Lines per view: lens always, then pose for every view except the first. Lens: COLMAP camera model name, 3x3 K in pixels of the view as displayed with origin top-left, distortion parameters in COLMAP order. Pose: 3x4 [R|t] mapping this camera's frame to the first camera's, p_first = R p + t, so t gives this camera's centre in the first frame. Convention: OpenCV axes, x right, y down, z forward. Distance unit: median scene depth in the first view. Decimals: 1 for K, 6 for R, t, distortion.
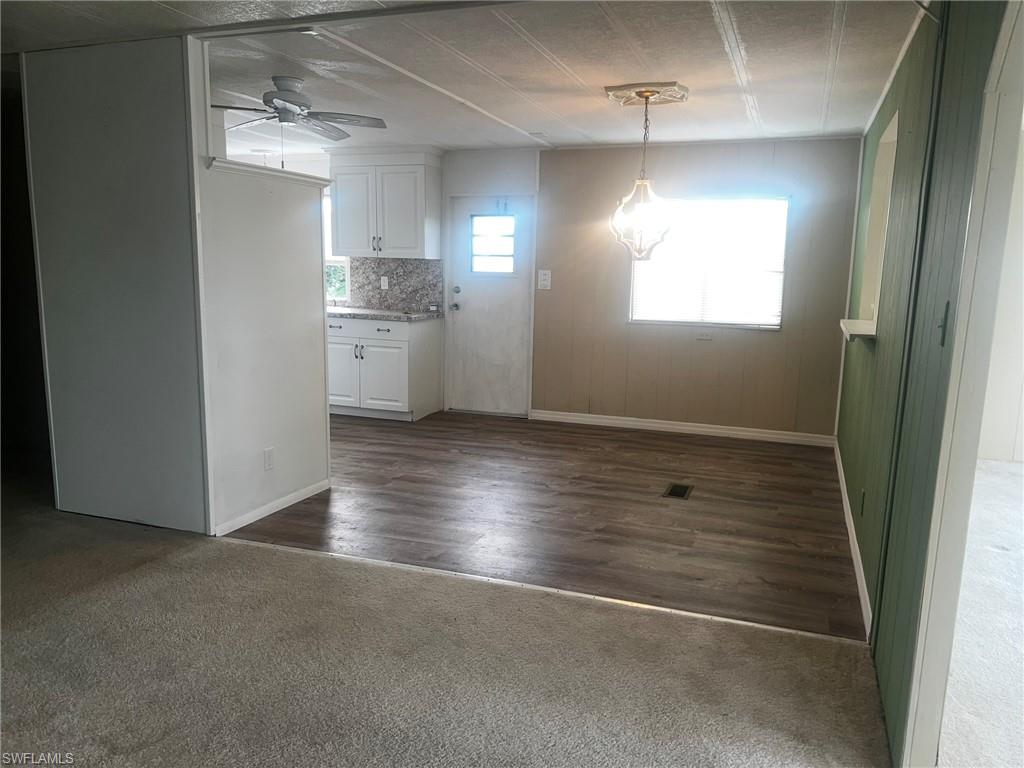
lens RADIAL K [[758.7, 0, 513.2], [0, 758.7, 395.4], [0, 0, 1]] dist [0.103056, -0.137975]
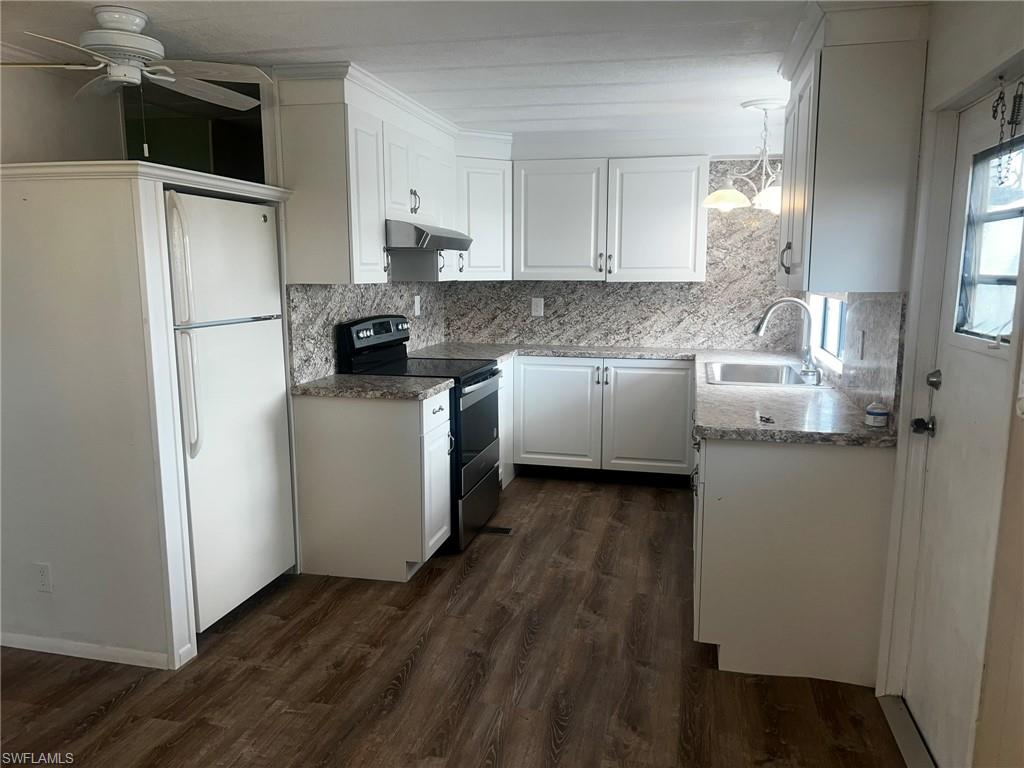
lens RADIAL K [[761.0, 0, 512.0], [0, 761.0, 384.0], [0, 0, 1]] dist [0.100643, -0.169011]
pose [[0.117933, 0.129835, -0.984497, 0.292644], [-0.164962, 0.980202, 0.109508, -0.170385], [0.979224, 0.149490, 0.137016, 0.908115]]
